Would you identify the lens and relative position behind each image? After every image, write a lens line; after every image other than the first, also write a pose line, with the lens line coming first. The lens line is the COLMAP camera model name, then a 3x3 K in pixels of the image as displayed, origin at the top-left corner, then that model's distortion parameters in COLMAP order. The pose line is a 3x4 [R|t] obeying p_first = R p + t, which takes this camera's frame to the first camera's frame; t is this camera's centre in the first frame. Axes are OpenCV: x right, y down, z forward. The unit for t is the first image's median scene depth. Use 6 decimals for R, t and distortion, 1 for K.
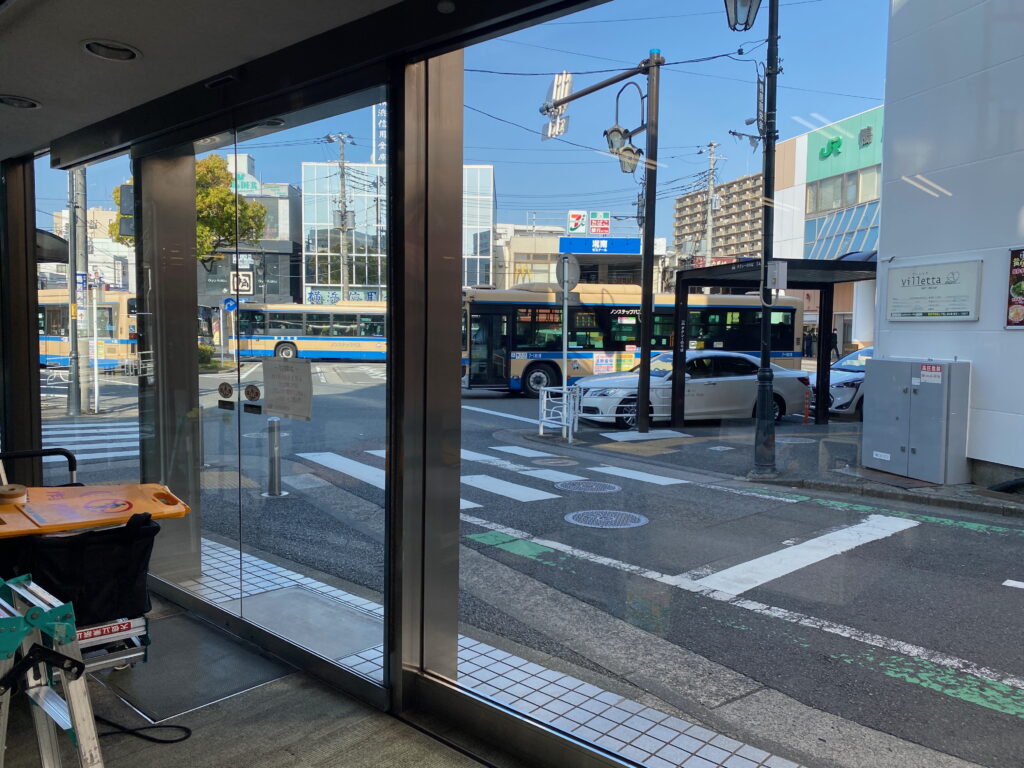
lens RADIAL K [[777.4, 0, 511.0], [0, 777.4, 376.9], [0, 0, 1]] dist [0.022743, -0.025024]
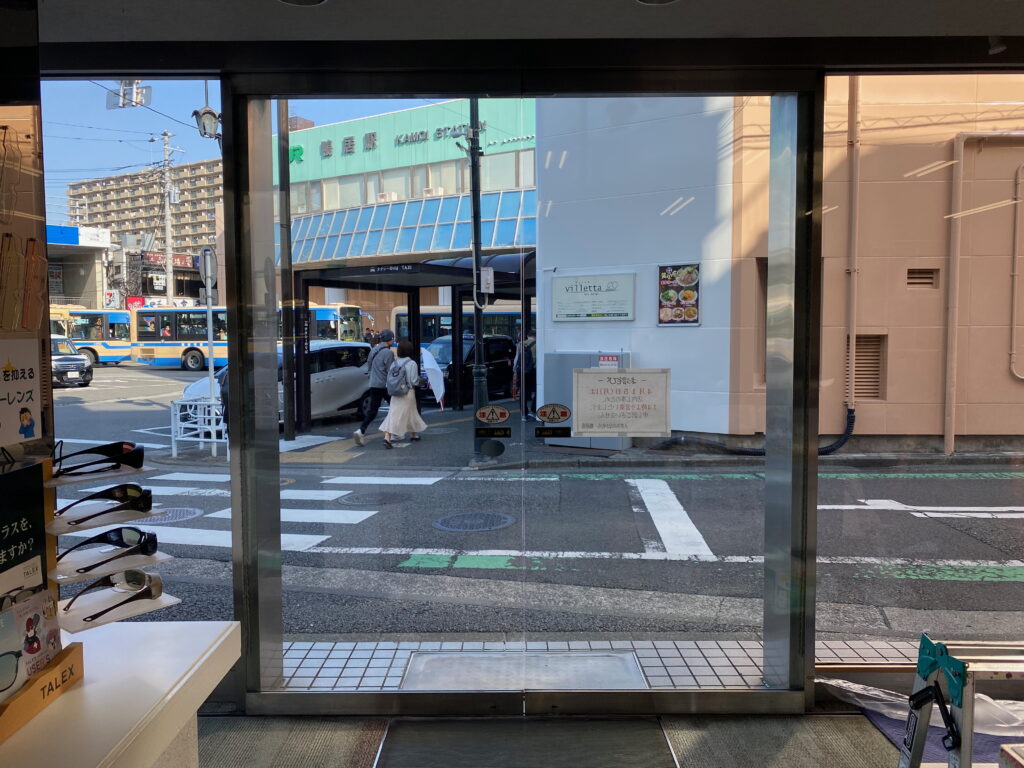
lens RADIAL K [[777.4, 0, 501.3], [0, 777.4, 377.7], [0, 0, 1]] dist [0.022743, -0.025024]
pose [[0.753512, -0.056474, 0.655004, -0.567112], [0.055661, 0.998207, 0.022032, -0.024727], [-0.655074, 0.019857, 0.755304, 0.252670]]
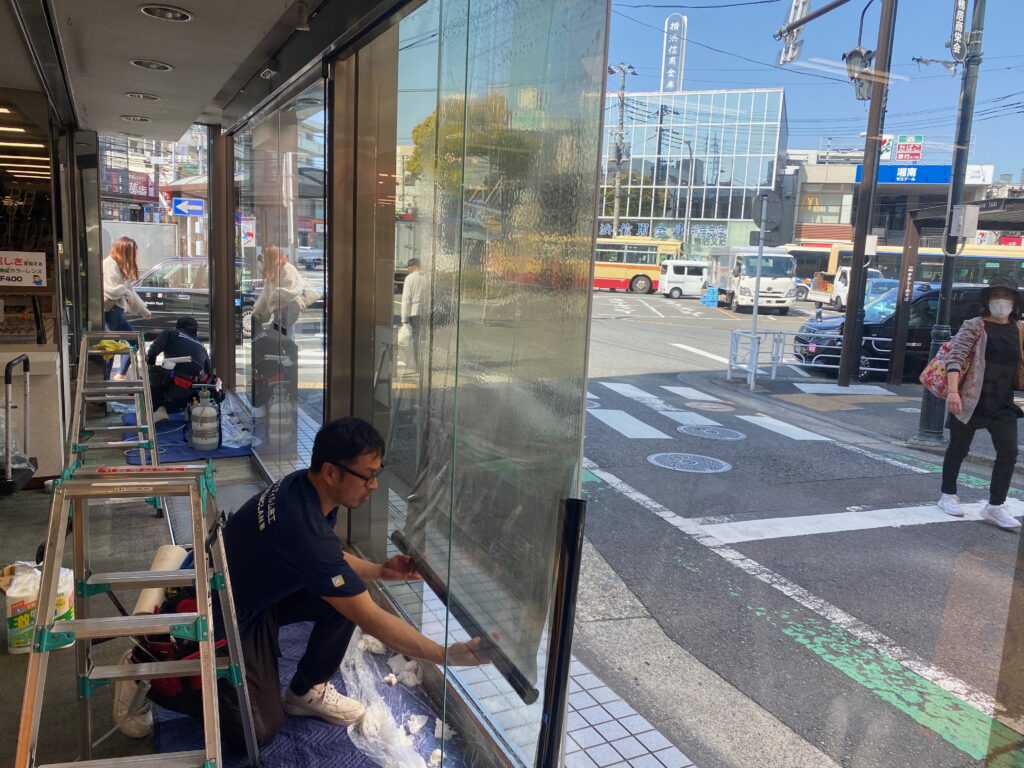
lens RADIAL K [[777.4, 0, 501.6], [0, 777.4, 362.0], [0, 0, 1]] dist [0.022743, -0.025024]
pose [[0.926146, 0.080668, -0.368439, 0.299559], [-0.055077, 0.995314, 0.079471, -0.018784], [0.373123, -0.053309, 0.926249, -0.039639]]
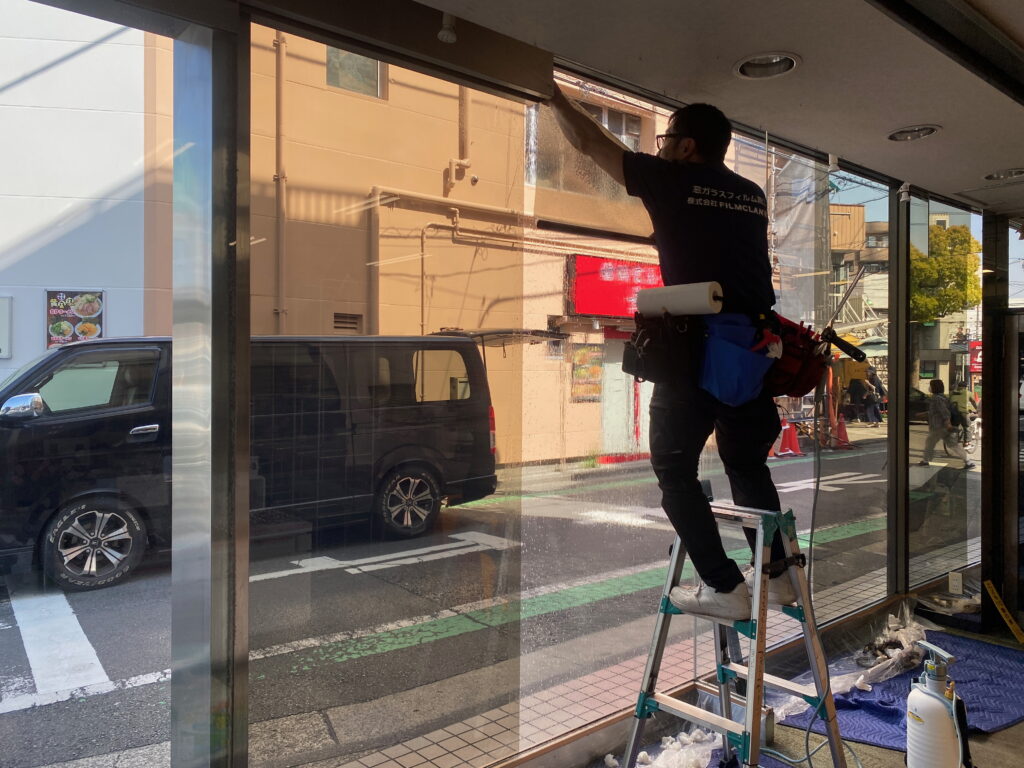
lens RADIAL K [[777.4, 0, 519.2], [0, 777.4, 369.8], [0, 0, 1]] dist [0.022743, -0.025024]
pose [[0.131036, -0.010319, 0.991324, -0.405100], [0.058391, 0.998290, 0.002673, -0.031689], [-0.989657, 0.057534, 0.131415, 0.334428]]
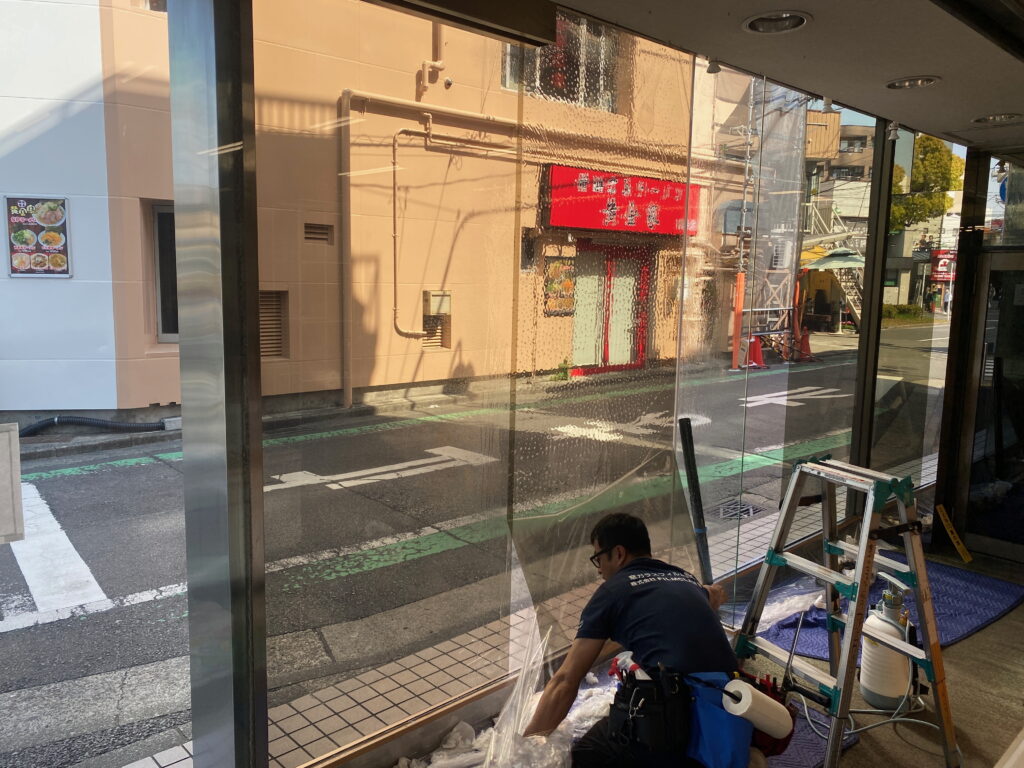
lens RADIAL K [[777.4, 0, 513.0], [0, 777.4, 369.9], [0, 0, 1]] dist [0.022743, -0.025024]
pose [[0.094938, -0.135274, 0.986249, -0.414967], [0.042371, 0.990375, 0.131761, -0.063510], [-0.994581, 0.029279, 0.099756, 0.350839]]
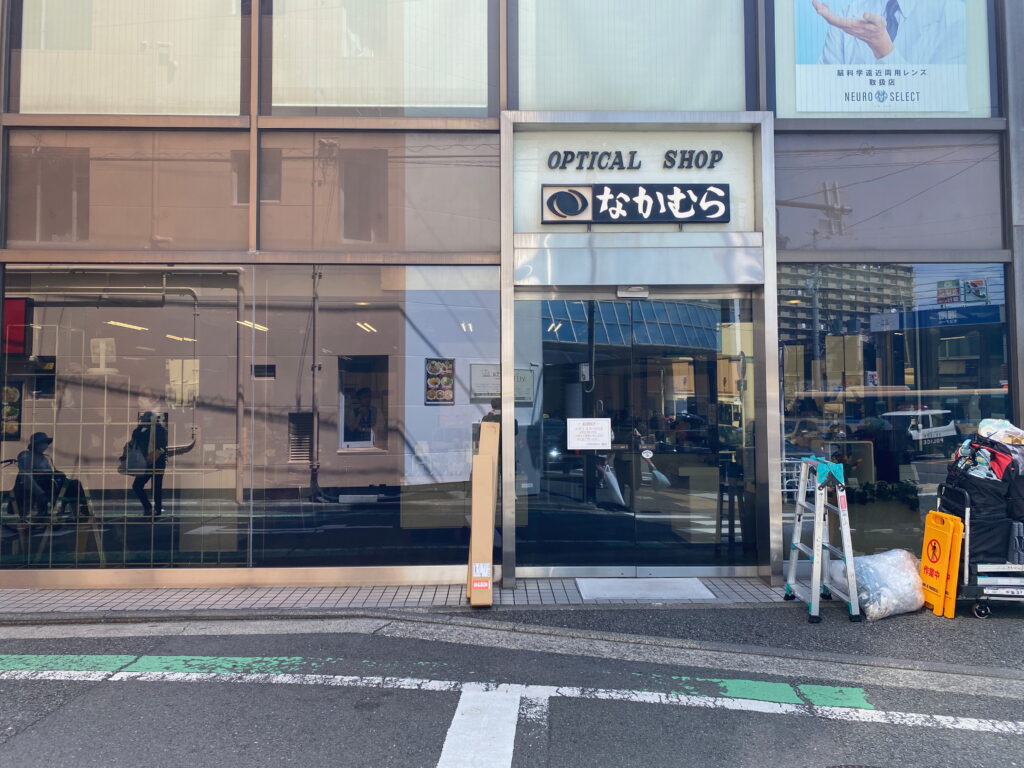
lens RADIAL K [[777.4, 0, 515.2], [0, 777.4, 378.9], [0, 0, 1]] dist [0.022743, -0.025024]
pose [[-0.731399, -0.034841, -0.681059, 0.695490], [-0.046021, 0.998939, -0.001681, -0.065502], [0.680395, 0.030114, -0.732226, 1.351820]]
